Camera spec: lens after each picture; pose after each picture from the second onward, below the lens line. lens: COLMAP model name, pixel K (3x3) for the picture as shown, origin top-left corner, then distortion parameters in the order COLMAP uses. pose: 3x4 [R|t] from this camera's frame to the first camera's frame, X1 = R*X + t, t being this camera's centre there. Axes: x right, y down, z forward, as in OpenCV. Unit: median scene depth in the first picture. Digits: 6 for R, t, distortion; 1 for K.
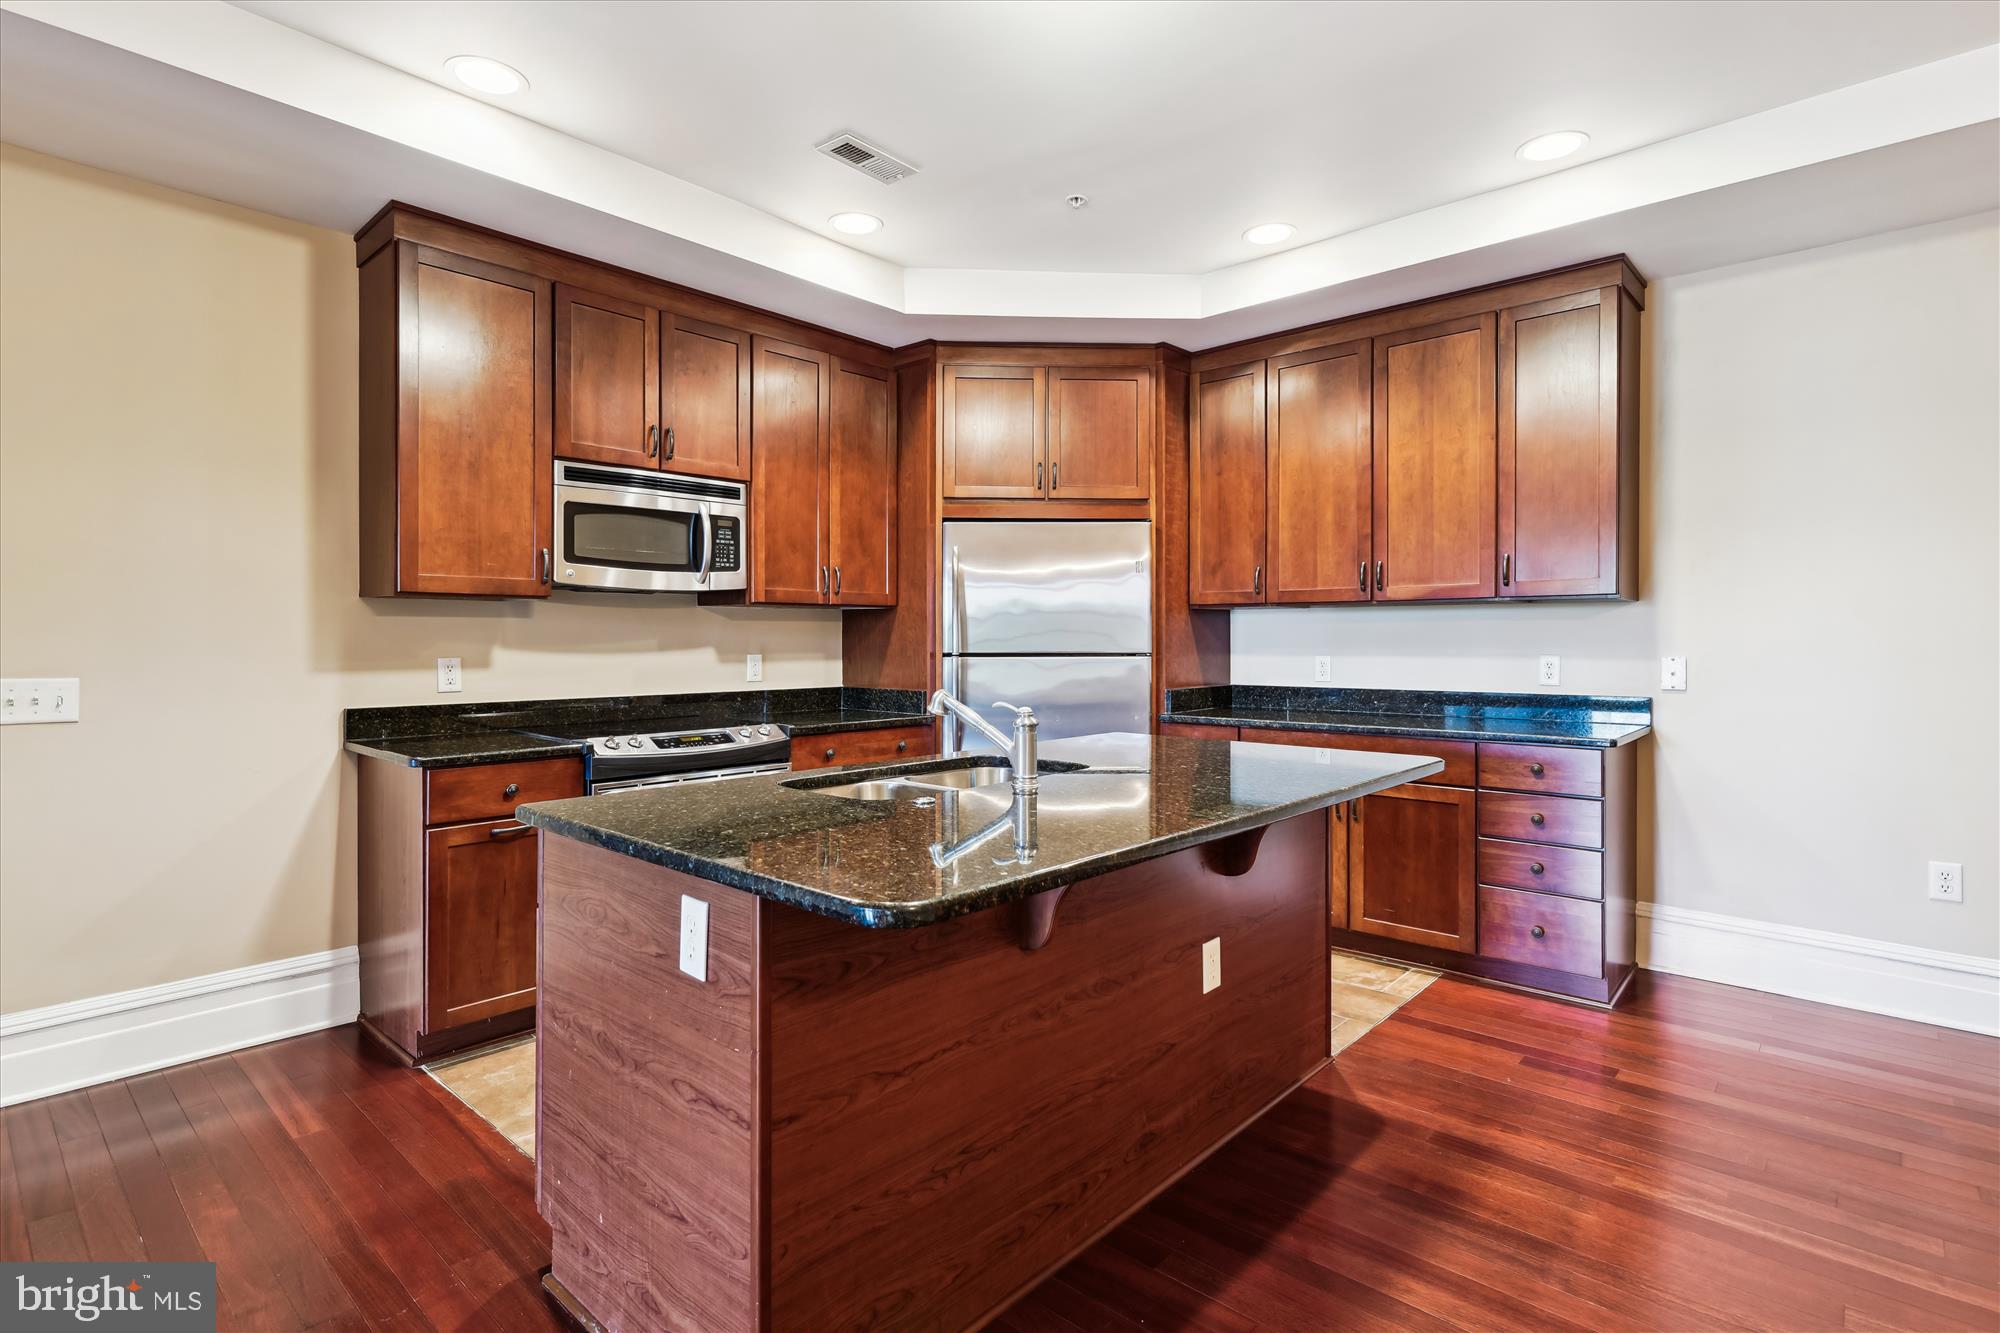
lens RADIAL K [[978.9, 0, 1005.3], [0, 978.9, 642.4], [0, 0, 1]] dist [0.007027, 0.001016]
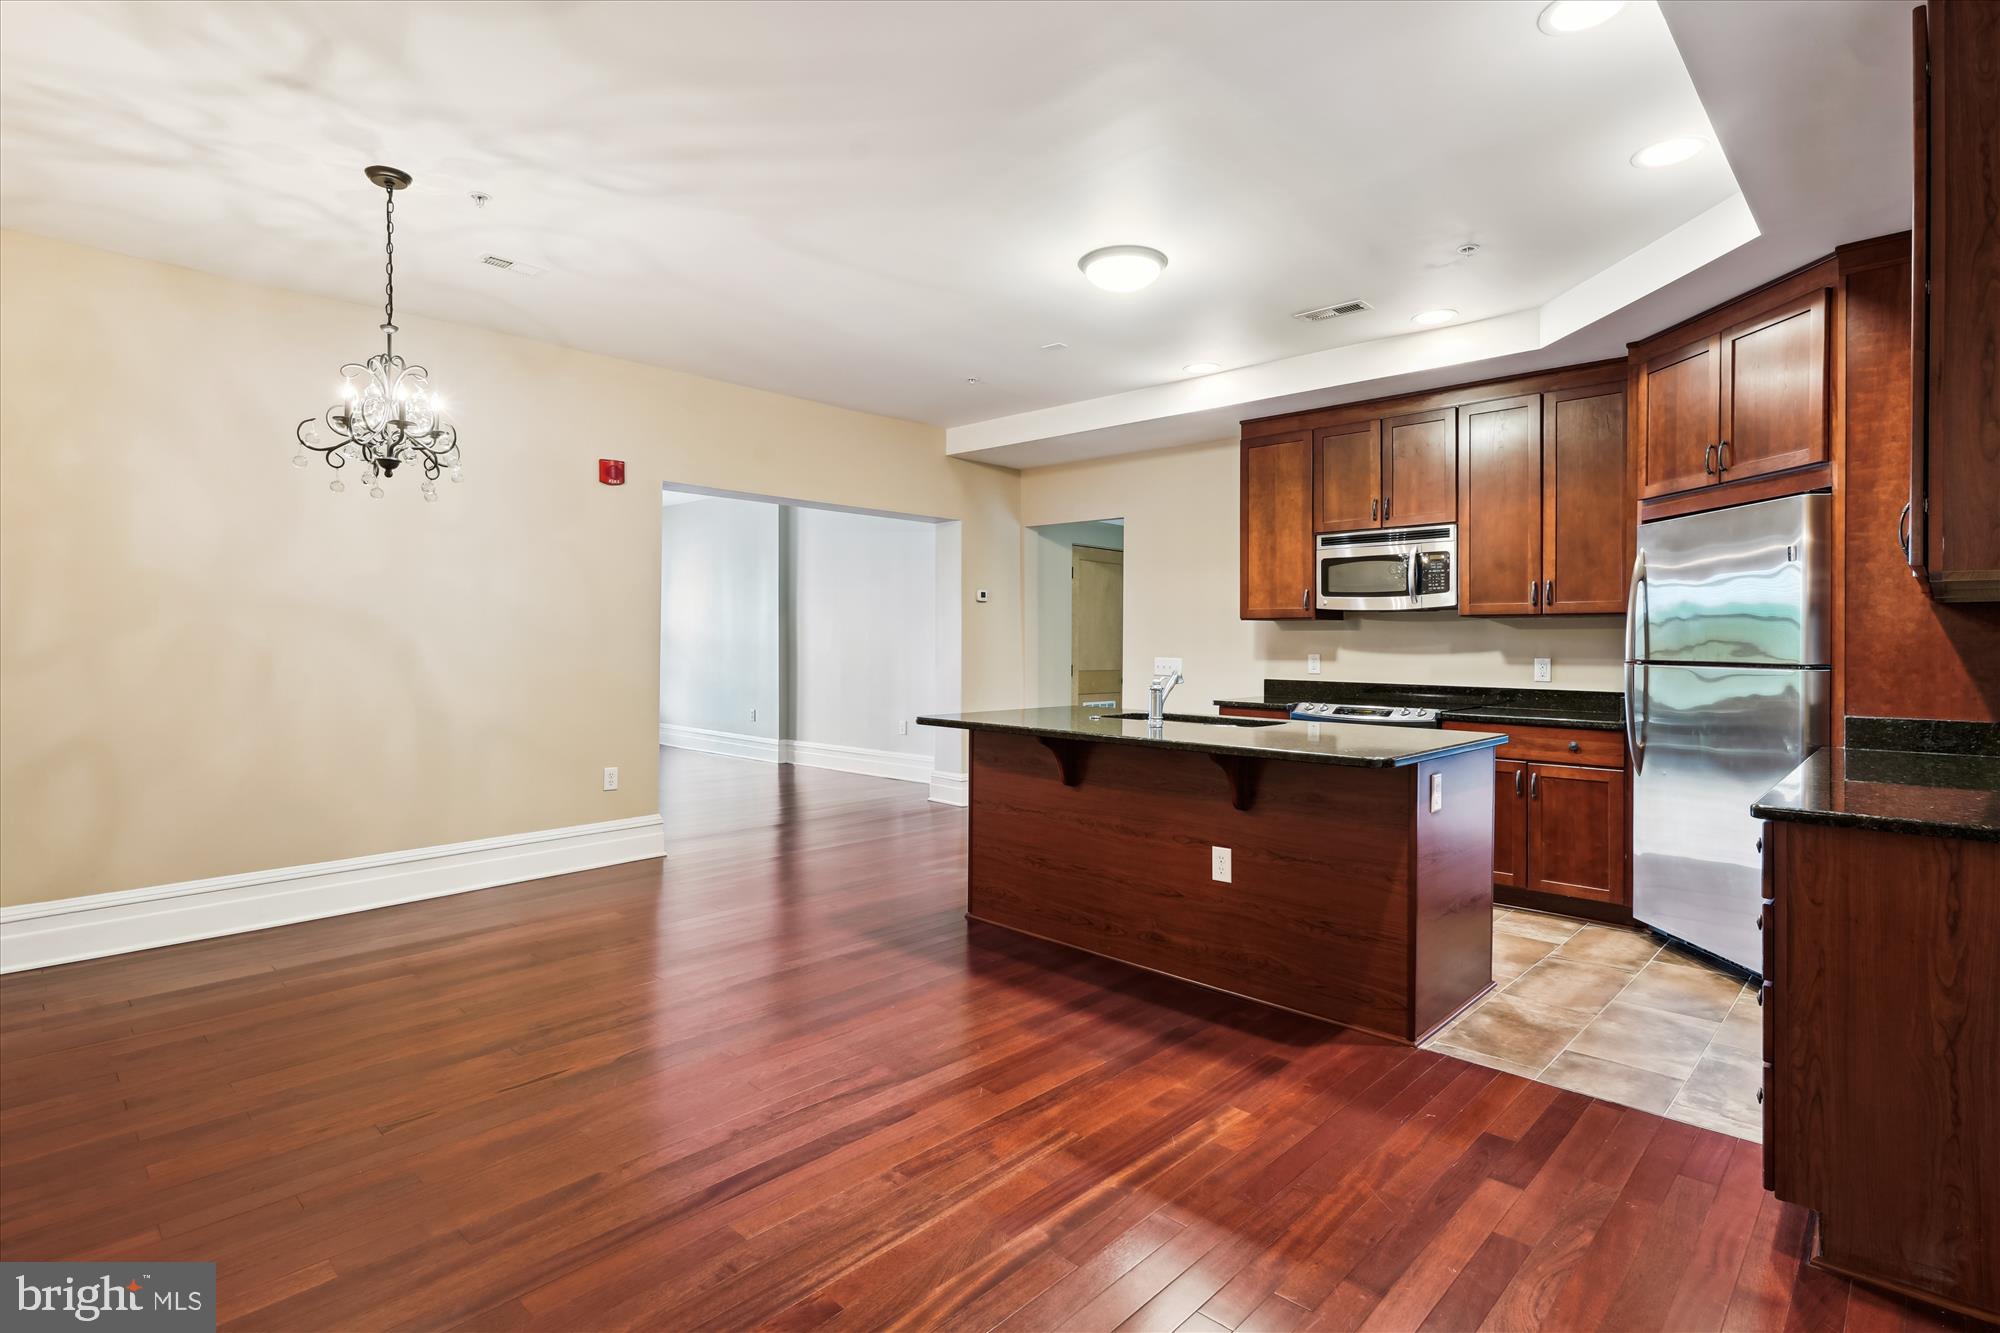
lens RADIAL K [[978.9, 0, 984.4], [0, 978.9, 651.6], [0, 0, 1]] dist [0.007027, 0.001016]
pose [[-0.045113, 0.009536, -0.998936, 1.162271], [-0.012087, 0.999876, 0.010090, 0.000520], [0.998909, 0.012529, -0.044992, 0.487808]]
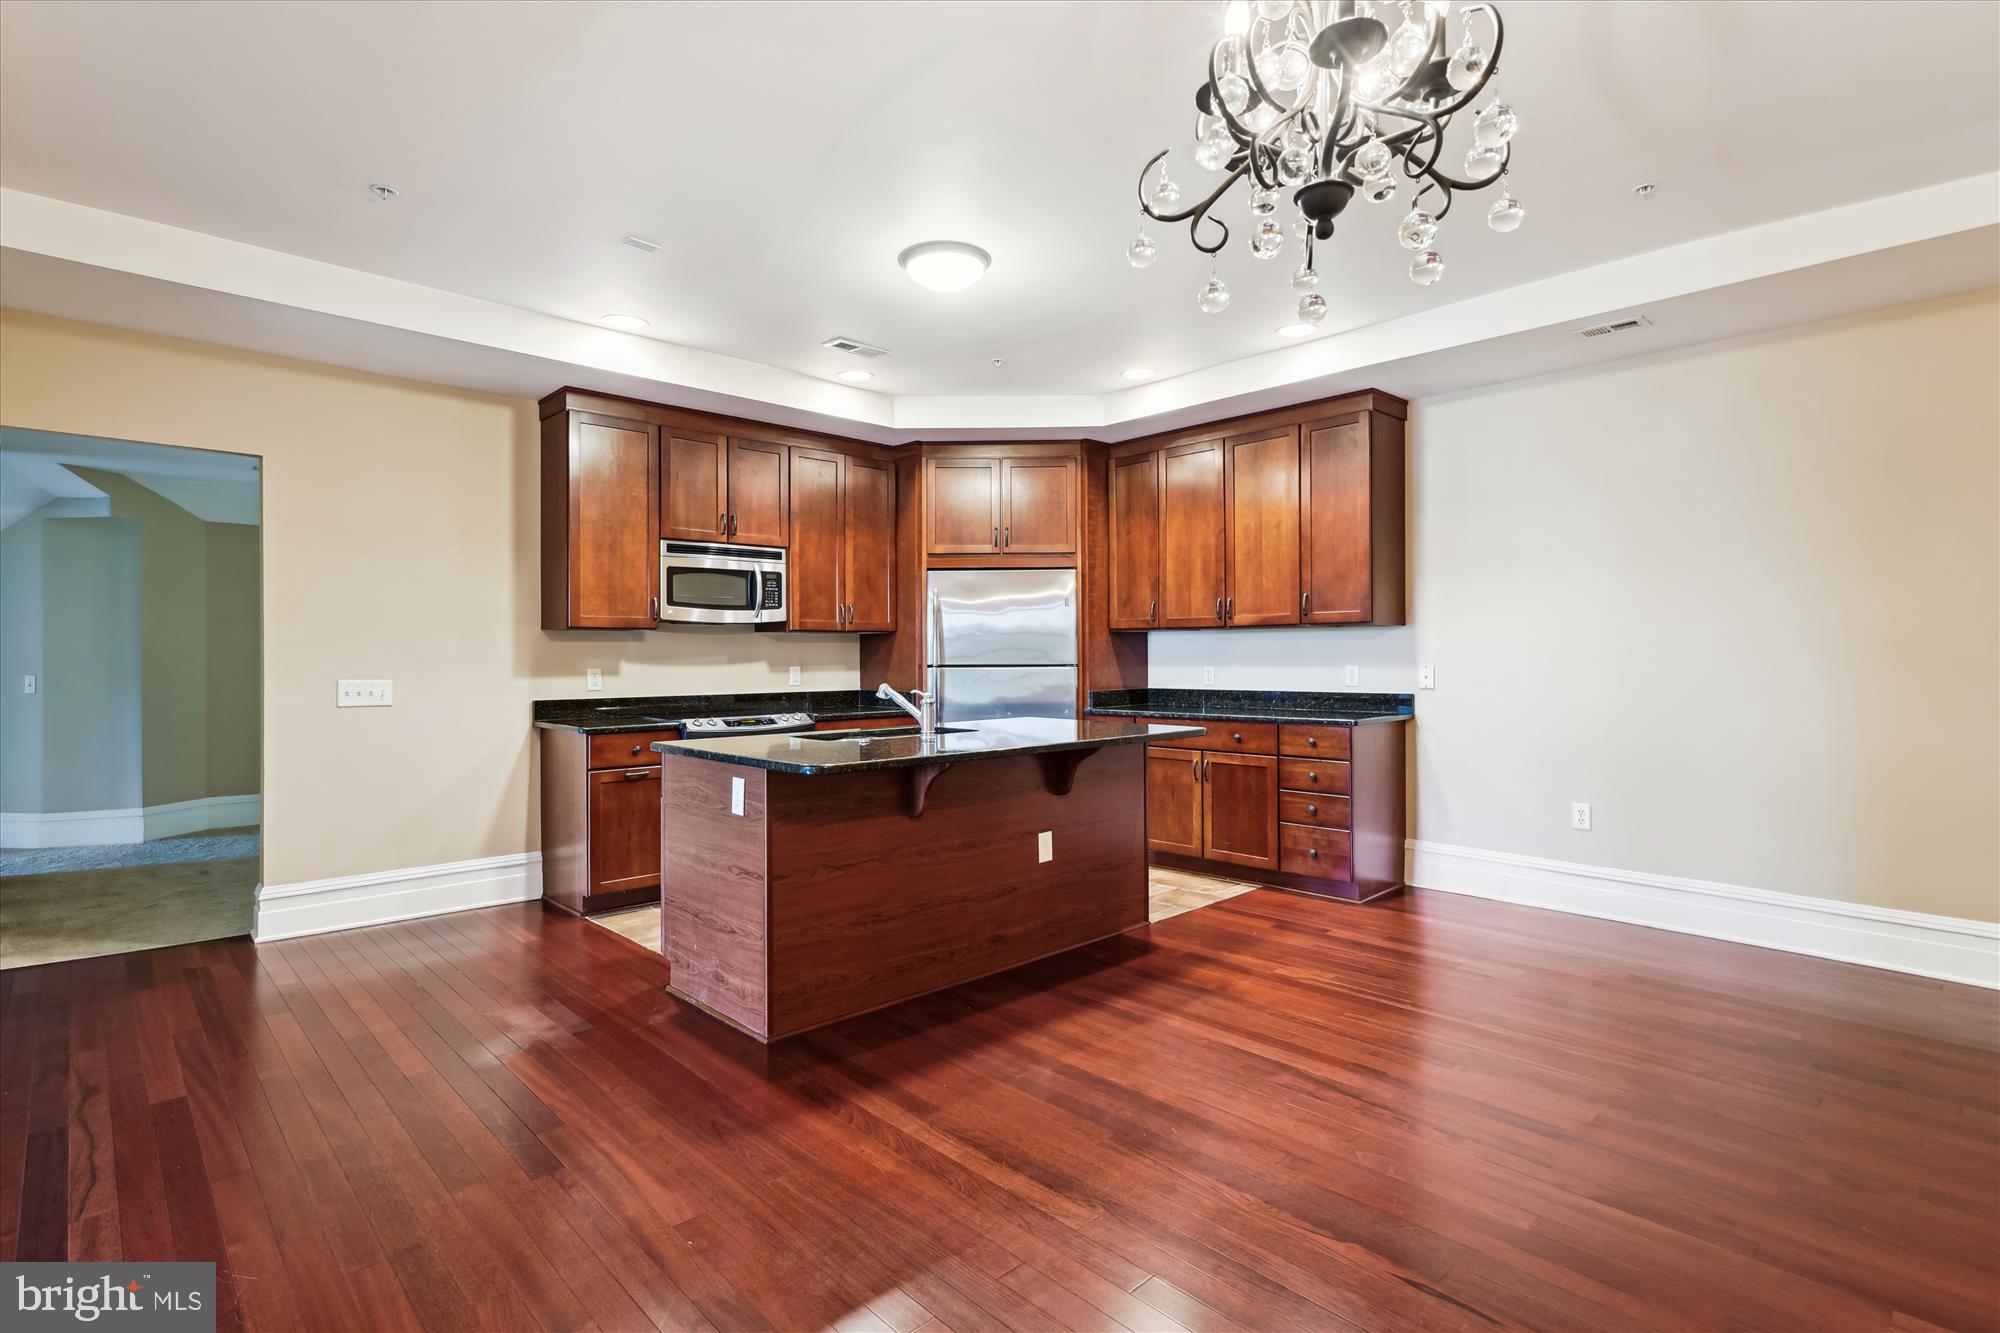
lens RADIAL K [[978.9, 0, 1004.6], [0, 978.9, 660.9], [0, 0, 1]] dist [0.007027, 0.001016]
pose [[0.997262, -0.003984, -0.073846, 0.183480], [0.004126, 0.999990, 0.001767, 0.003858], [0.073838, -0.002066, 0.997268, -0.472999]]
